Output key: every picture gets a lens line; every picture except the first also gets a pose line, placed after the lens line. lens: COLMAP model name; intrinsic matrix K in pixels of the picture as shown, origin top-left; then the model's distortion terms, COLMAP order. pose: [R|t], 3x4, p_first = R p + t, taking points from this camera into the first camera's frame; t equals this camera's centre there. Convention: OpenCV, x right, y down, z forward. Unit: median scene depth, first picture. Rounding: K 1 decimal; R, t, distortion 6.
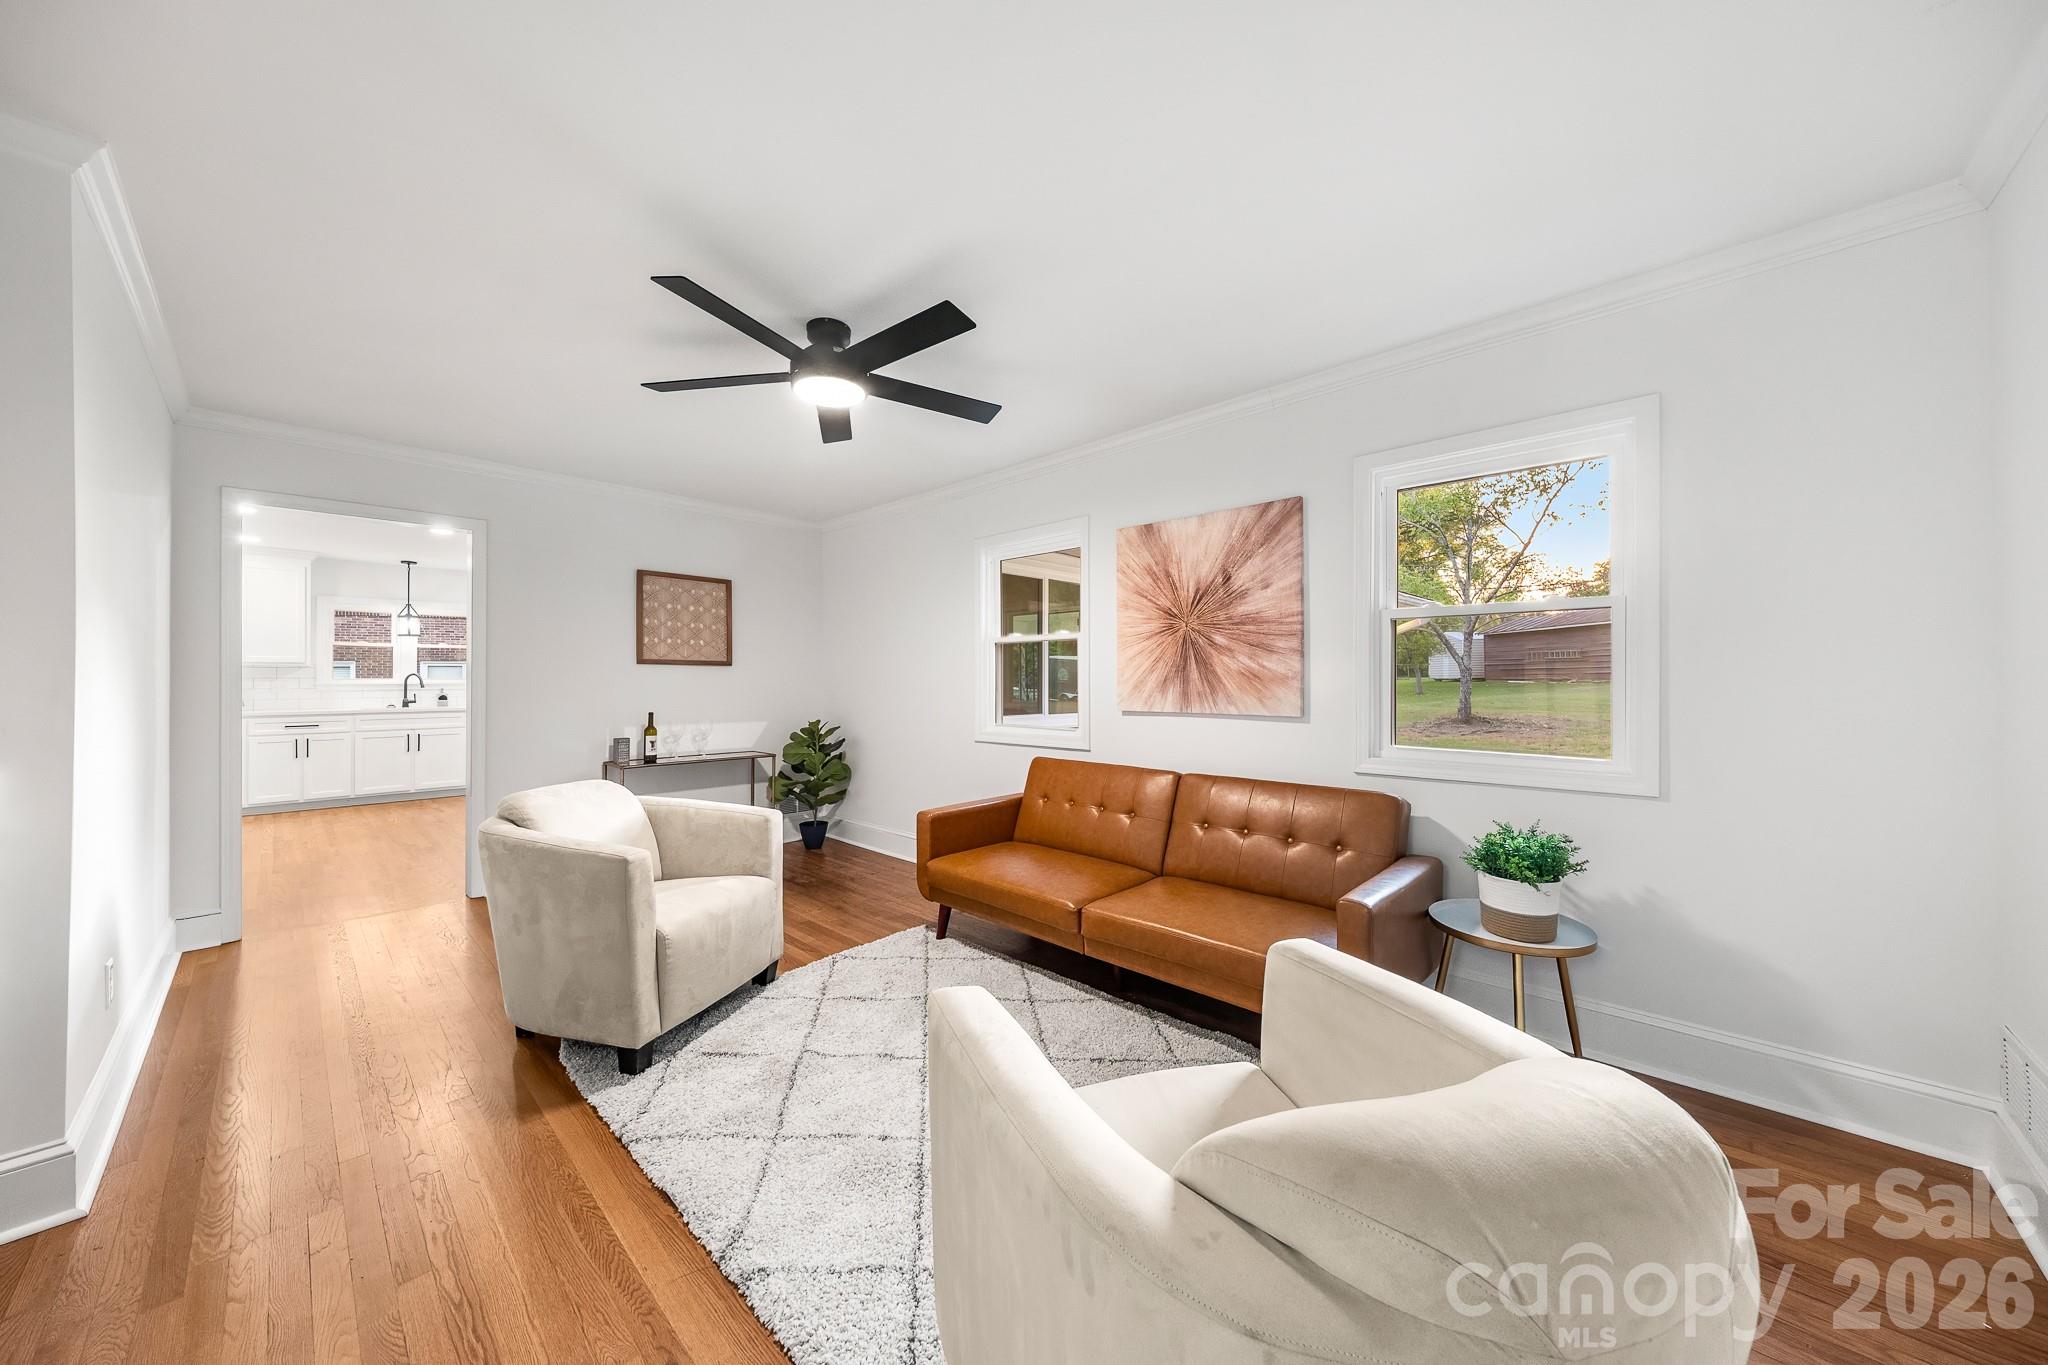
lens RADIAL K [[708.5, 0, 1020.0], [0, 708.5, 677.3], [0, 0, 1]] dist [0.004493, -0.000967]
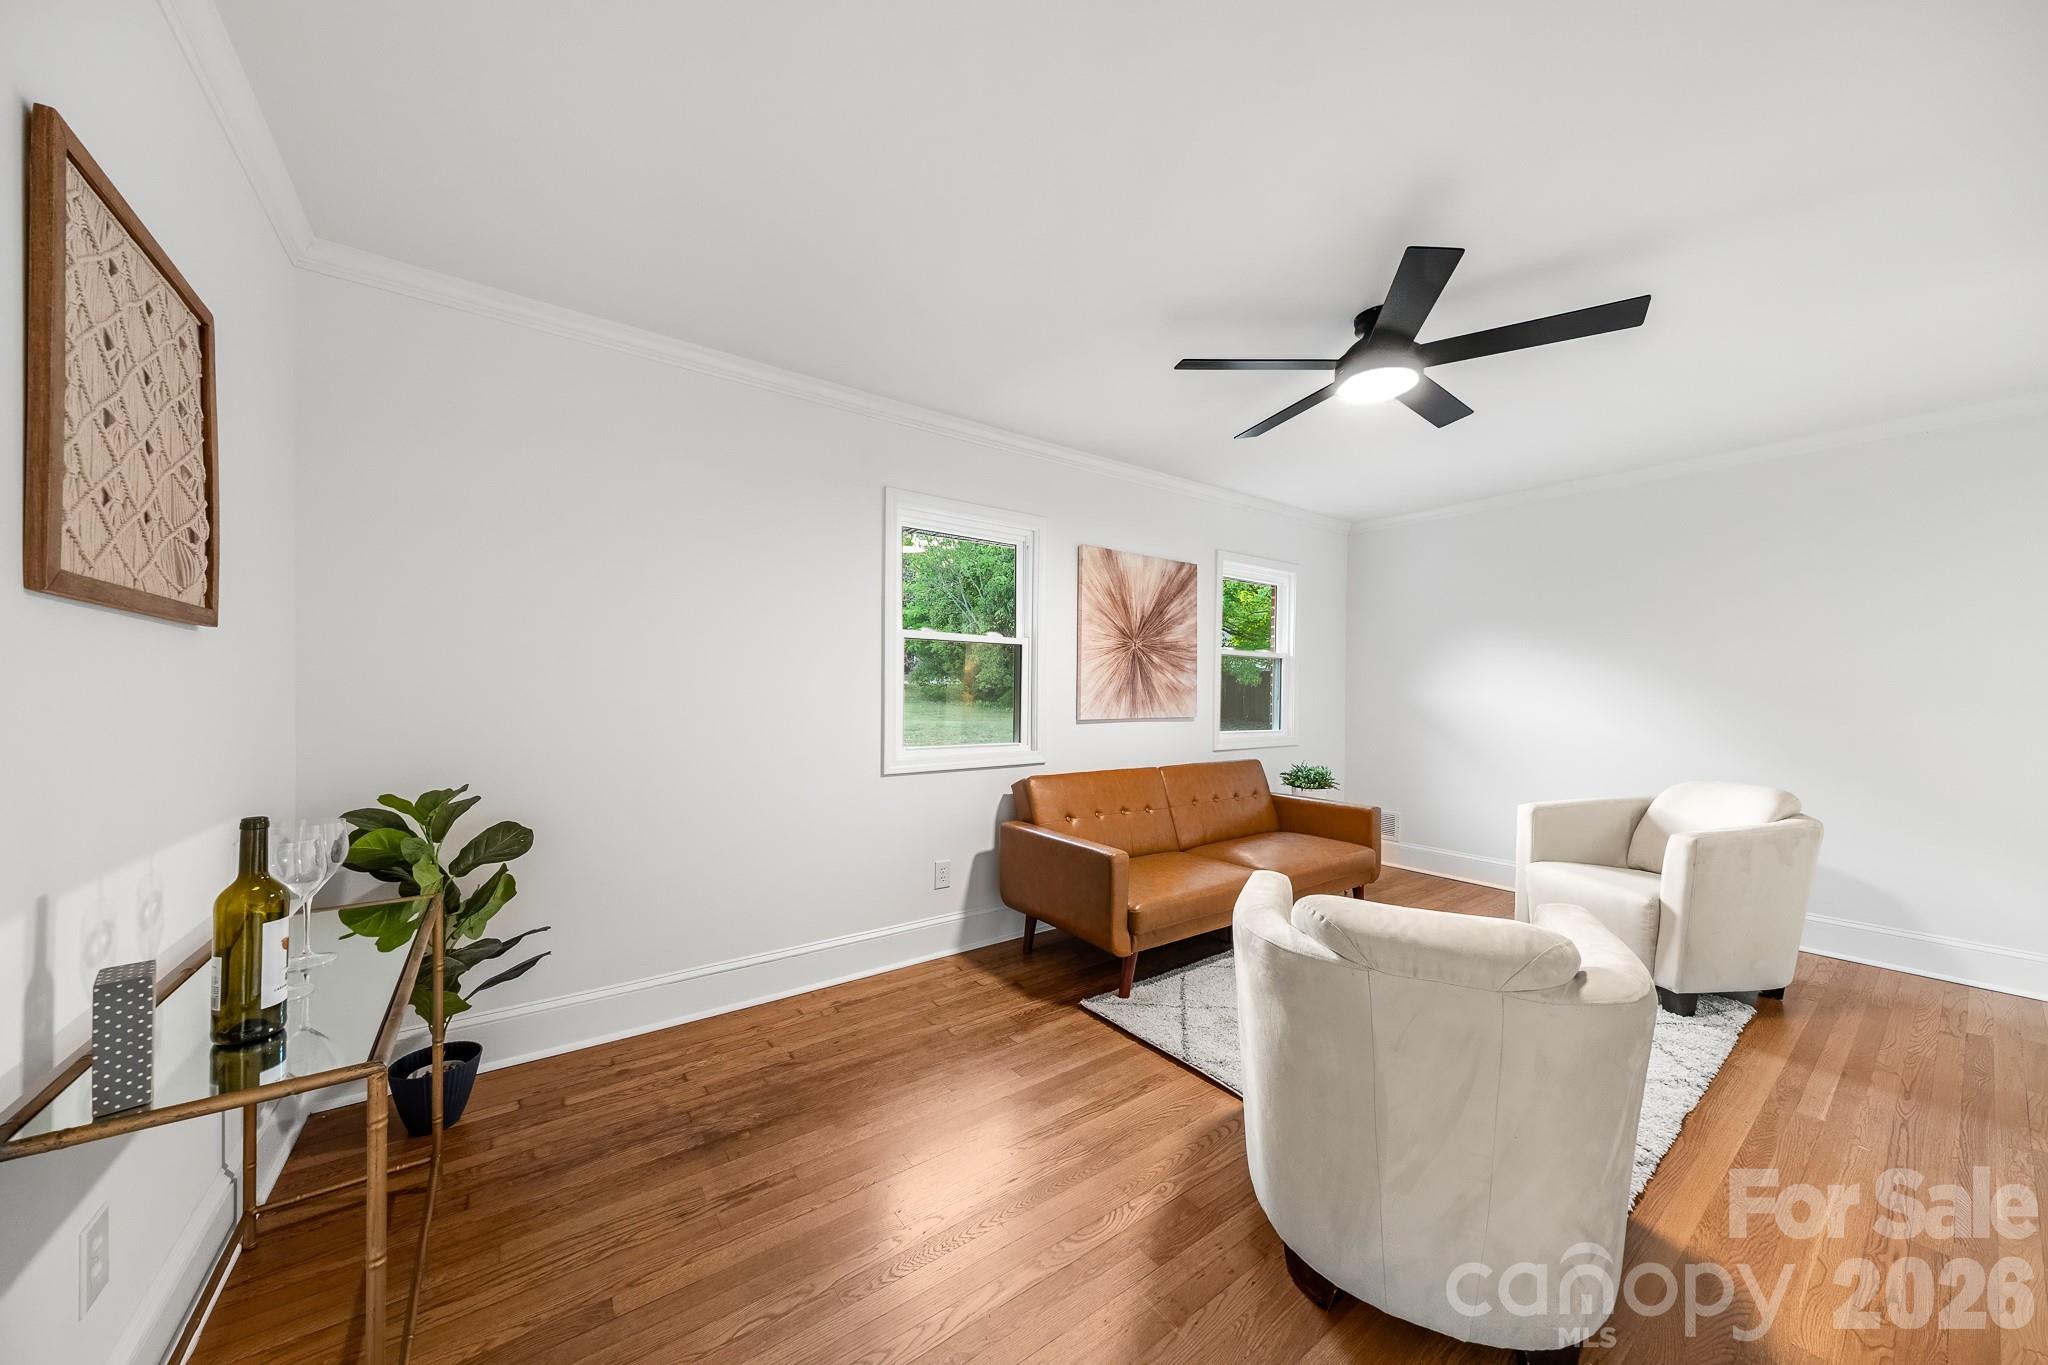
lens RADIAL K [[708.5, 0, 1018.8], [0, 708.5, 689.2], [0, 0, 1]] dist [0.004493, -0.000967]
pose [[0.167926, 0.006966, 0.985775, -0.956917], [-0.009348, 0.999941, -0.005474, 0.009170], [-0.985755, -0.008296, 0.167981, 0.976261]]
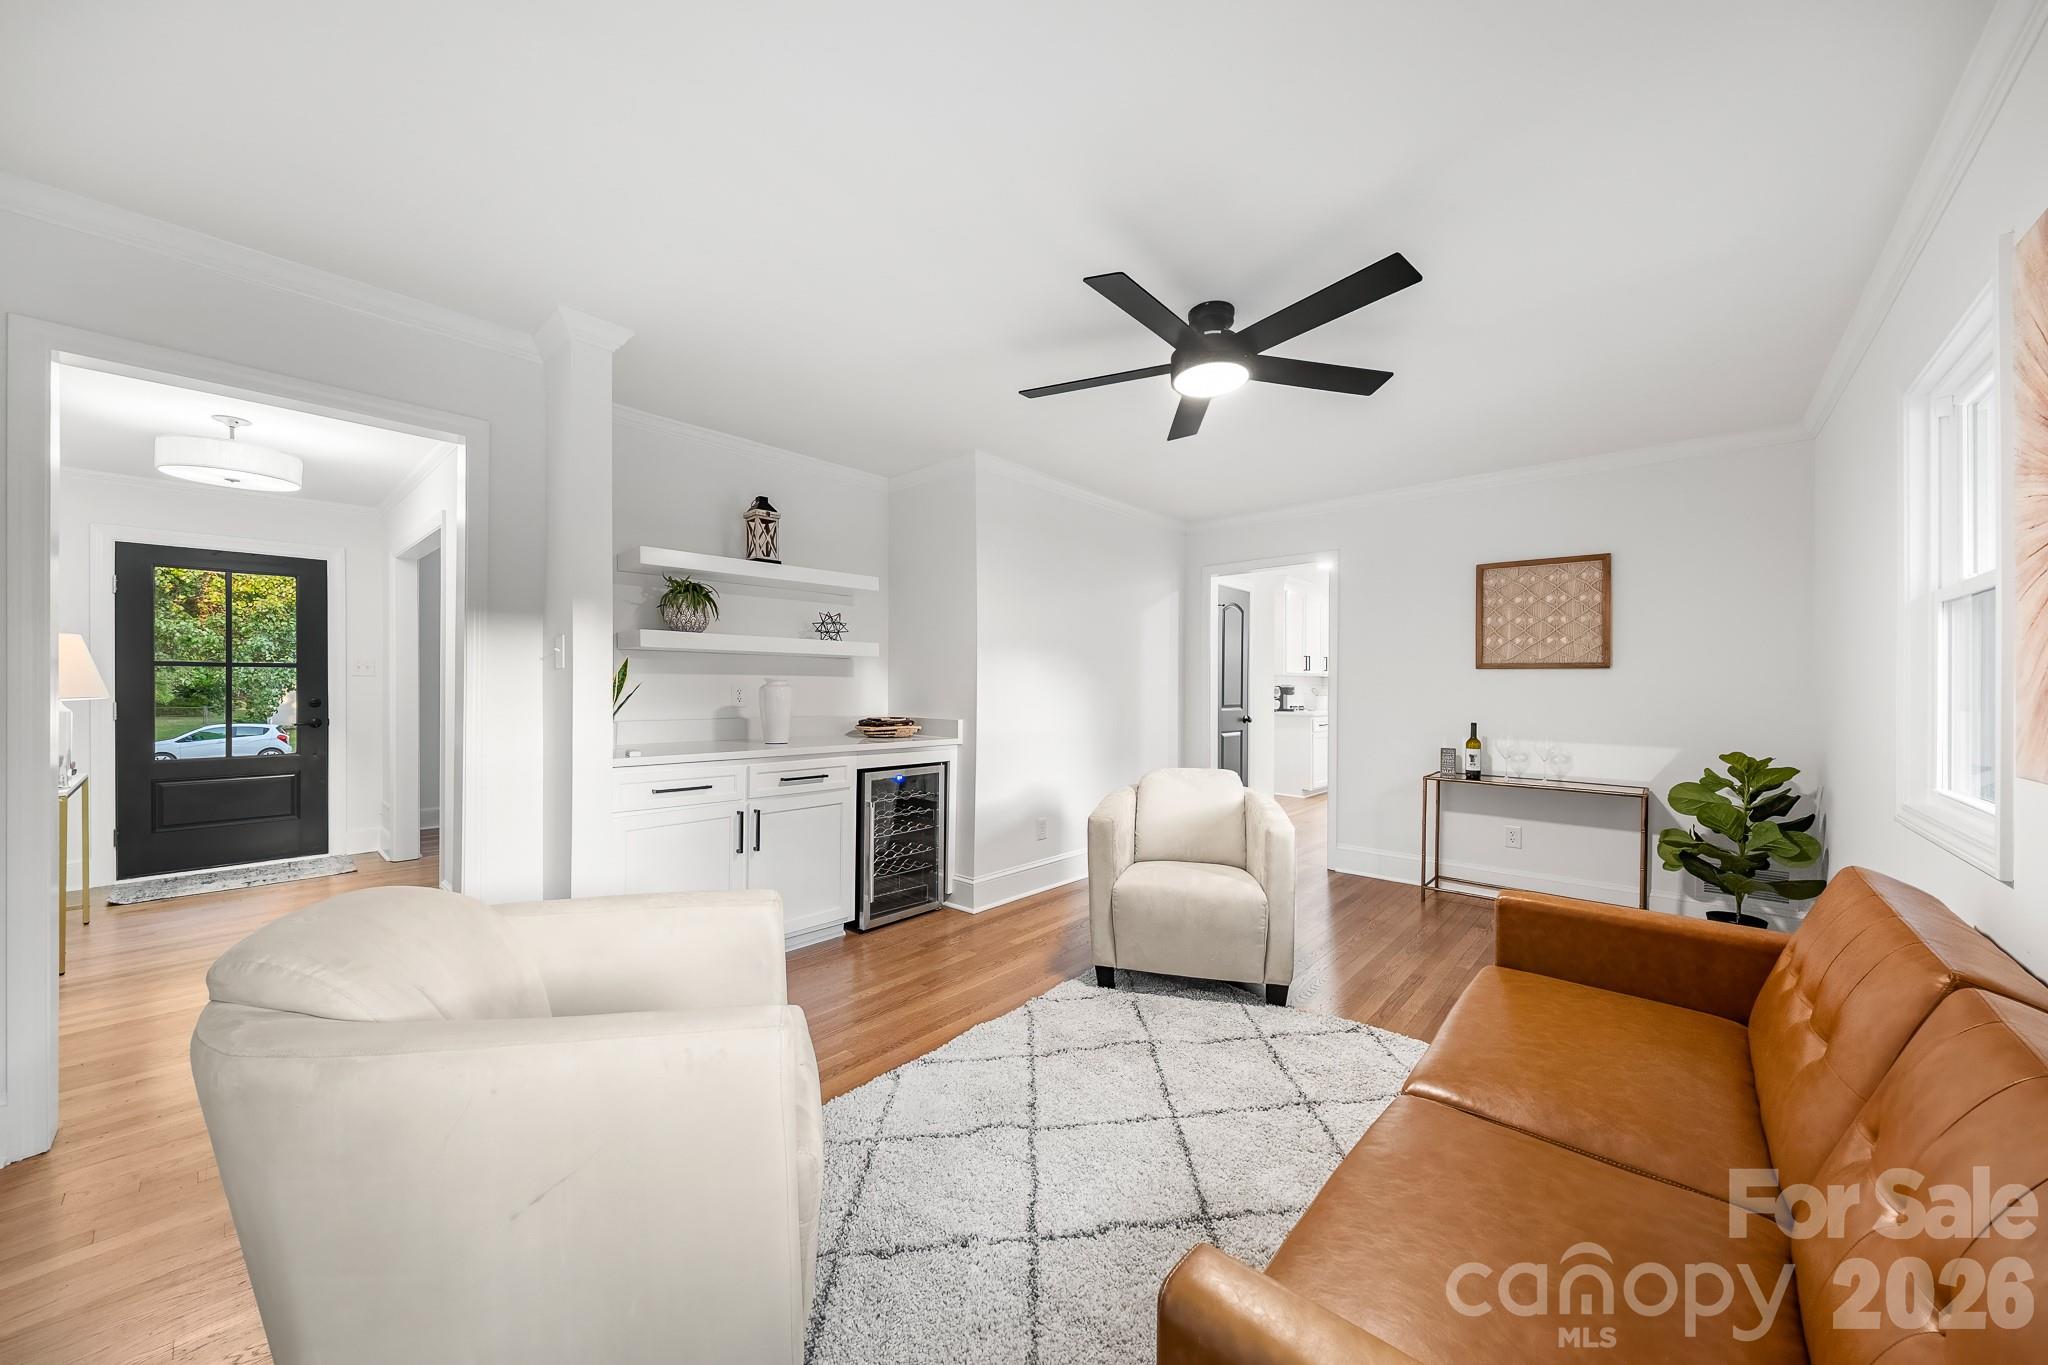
lens RADIAL K [[708.5, 0, 1005.1], [0, 708.5, 681.0], [0, 0, 1]] dist [0.004493, -0.000967]
pose [[0.010887, -0.006186, -0.999922, 0.506439], [-0.003055, 0.999976, -0.006219, 0.005752], [0.999936, 0.003122, 0.010868, 0.539429]]
